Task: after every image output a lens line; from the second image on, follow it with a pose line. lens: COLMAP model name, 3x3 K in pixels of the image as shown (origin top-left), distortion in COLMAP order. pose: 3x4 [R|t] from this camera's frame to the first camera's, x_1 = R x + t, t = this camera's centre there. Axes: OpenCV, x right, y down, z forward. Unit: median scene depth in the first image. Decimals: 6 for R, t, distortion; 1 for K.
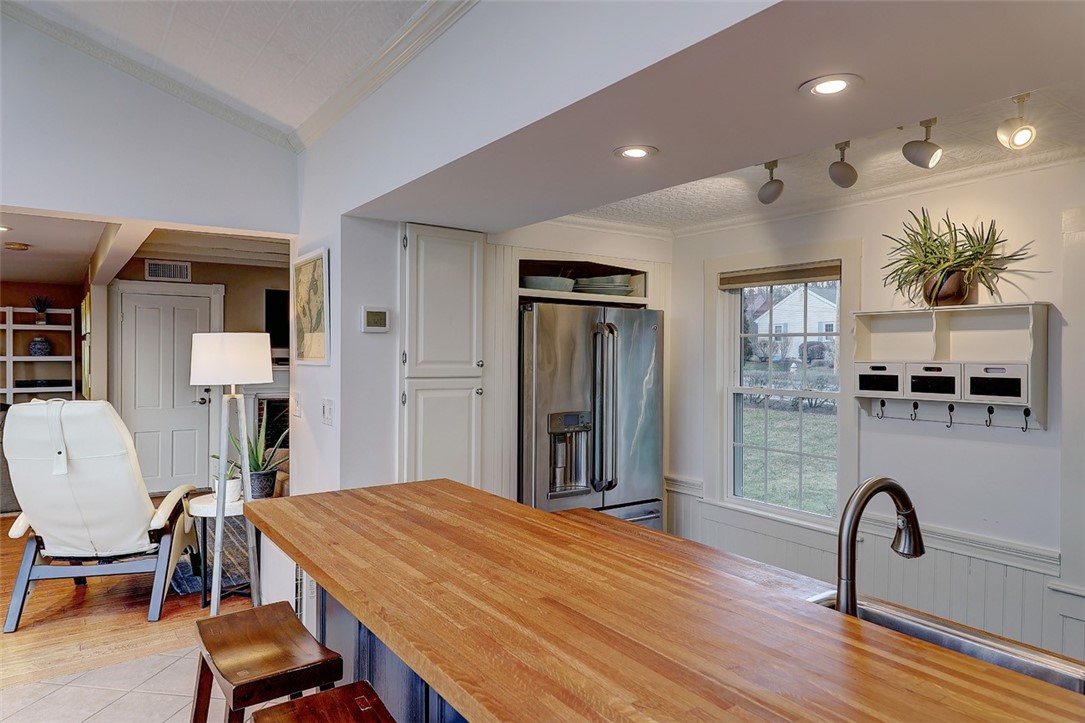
lens RADIAL K [[680.3, 0, 539.4], [0, 680.3, 367.5], [0, 0, 1]] dist [0.020337, 0.000534]
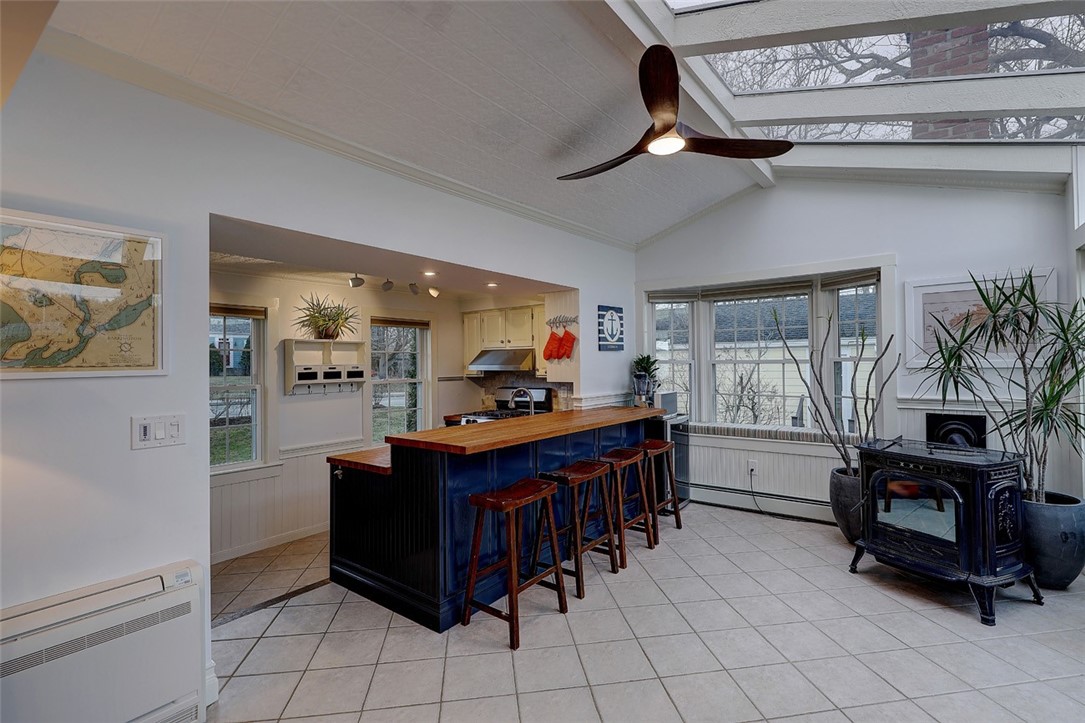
lens RADIAL K [[495.5, 0, 546.6], [0, 495.5, 358.8], [0, 0, 1]] dist [0.008732, -0.002020]
pose [[-0.303492, 0.006046, 0.952815, -0.416798], [0.029620, 0.999556, 0.003093, -0.004497], [-0.952374, 0.029161, -0.303536, 0.302124]]
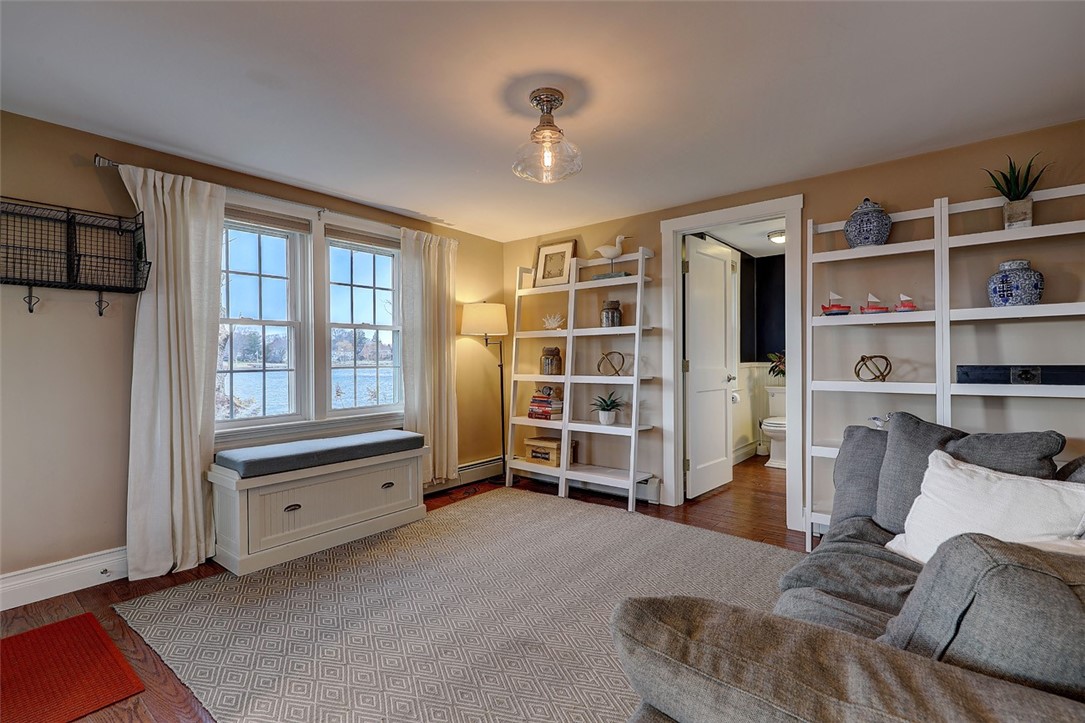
lens RADIAL K [[495.5, 0, 545.1], [0, 495.5, 363.4], [0, 0, 1]] dist [0.008732, -0.002020]
pose [[0.281597, -0.002597, -0.959529, -0.534689], [-0.006731, 0.999966, -0.004681, 0.020968], [0.959509, 0.007777, 0.281570, 0.666511]]
